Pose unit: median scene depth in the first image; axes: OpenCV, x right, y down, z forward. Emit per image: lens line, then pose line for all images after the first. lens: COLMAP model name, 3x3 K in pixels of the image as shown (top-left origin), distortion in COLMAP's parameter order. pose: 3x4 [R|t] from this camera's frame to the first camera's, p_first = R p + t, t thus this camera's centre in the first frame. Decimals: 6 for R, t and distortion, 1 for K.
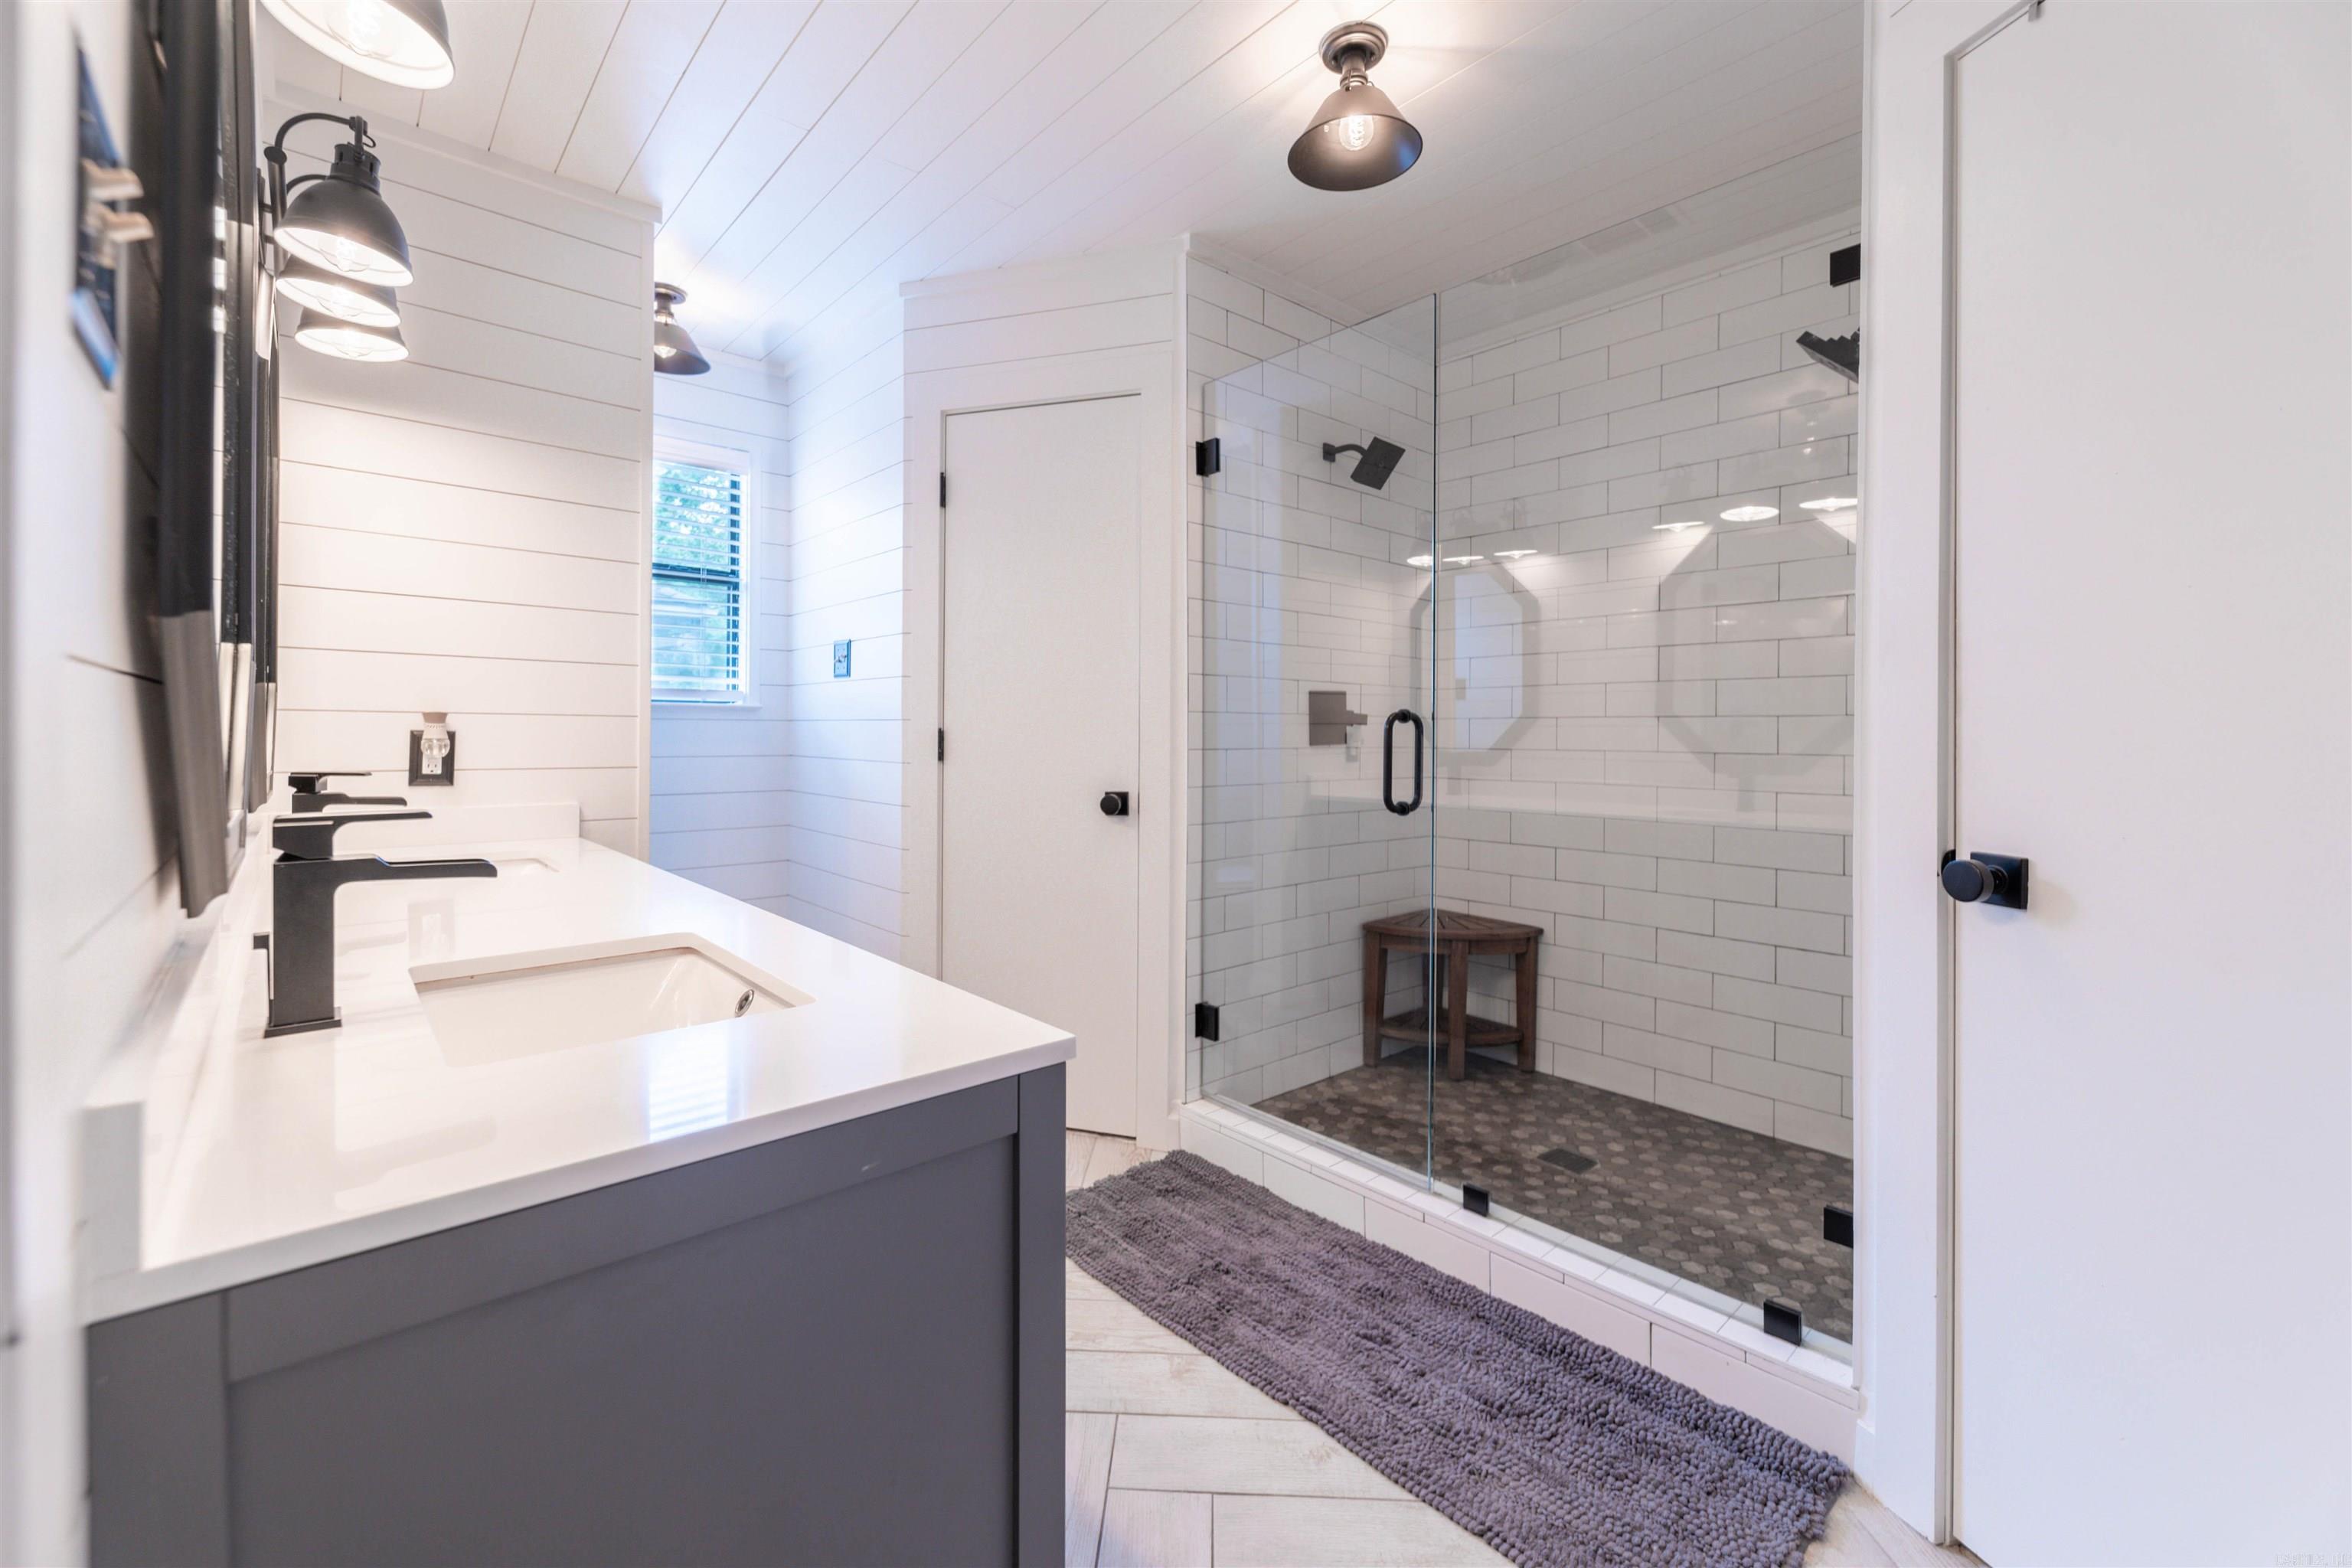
lens RADIAL K [[949.4, 0, 1170.1], [0, 949.4, 740.4], [0, 0, 1]] dist [0.012759, -0.005979]
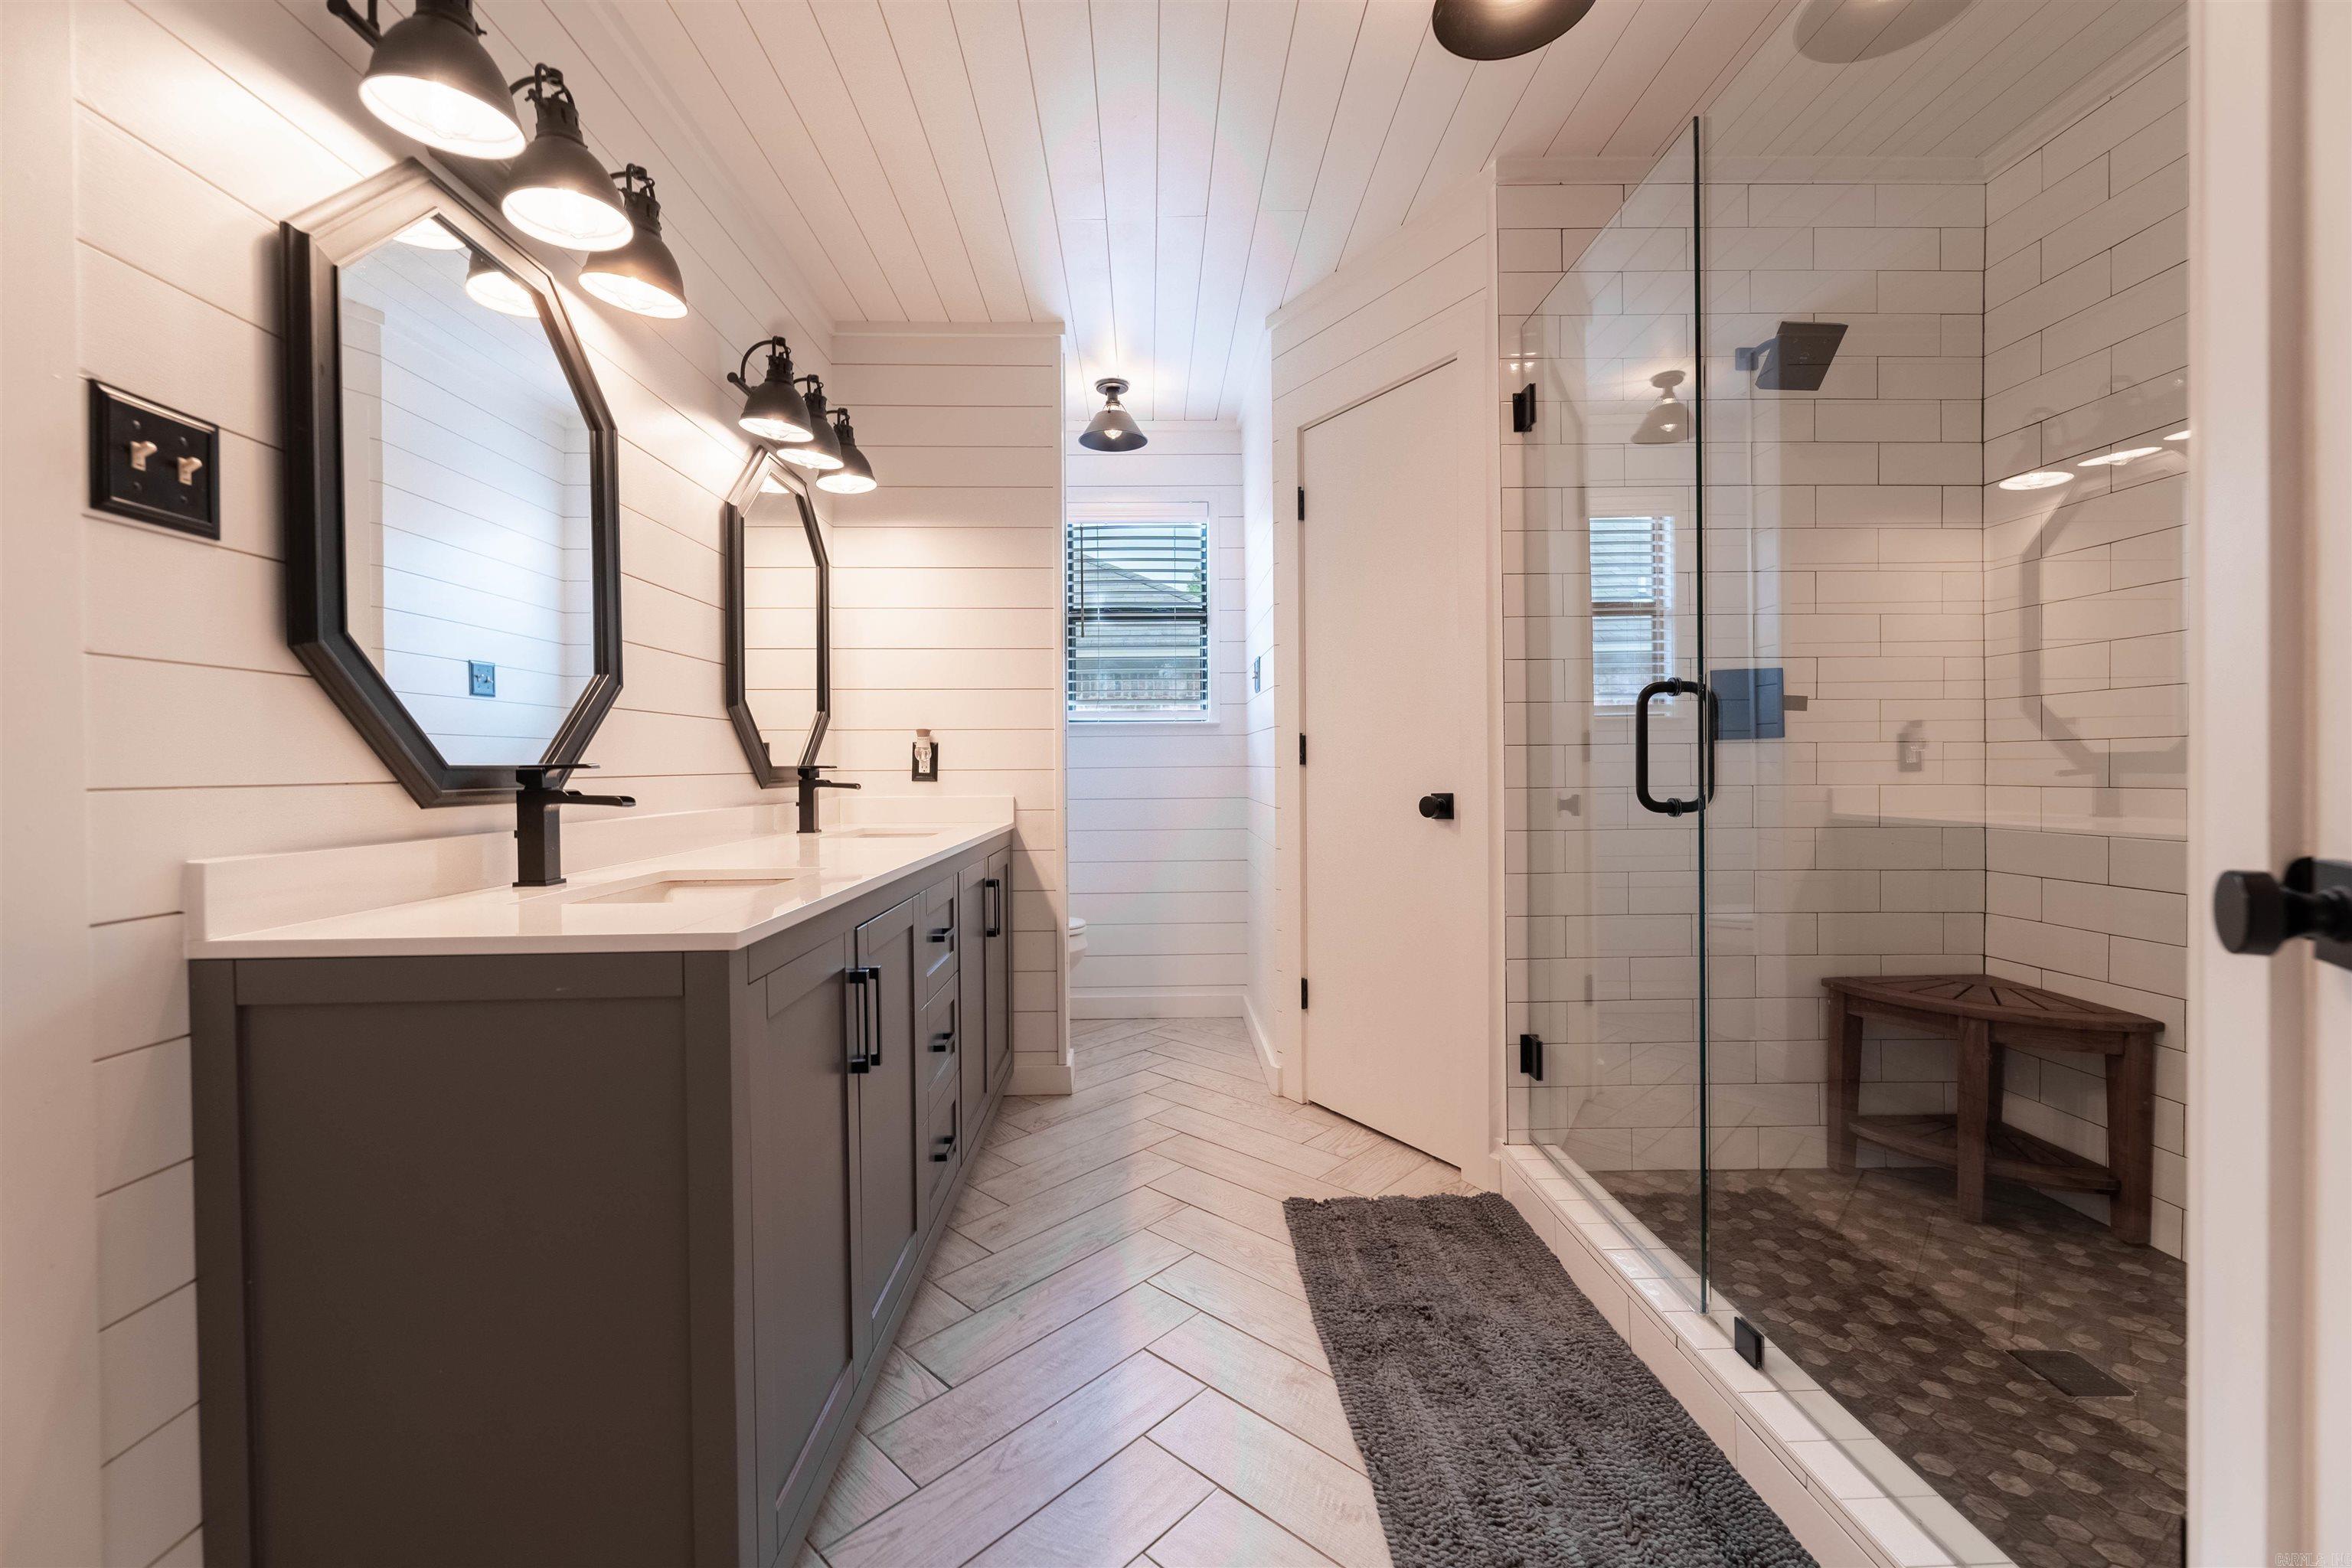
lens RADIAL K [[949.4, 0, 1187.7], [0, 949.4, 776.4], [0, 0, 1]] dist [0.012759, -0.005979]
pose [[0.770023, -0.006032, -0.637987, 0.352230], [0.009248, 0.999956, 0.001707, 0.034202], [0.637949, -0.007214, 0.770045, 0.128211]]
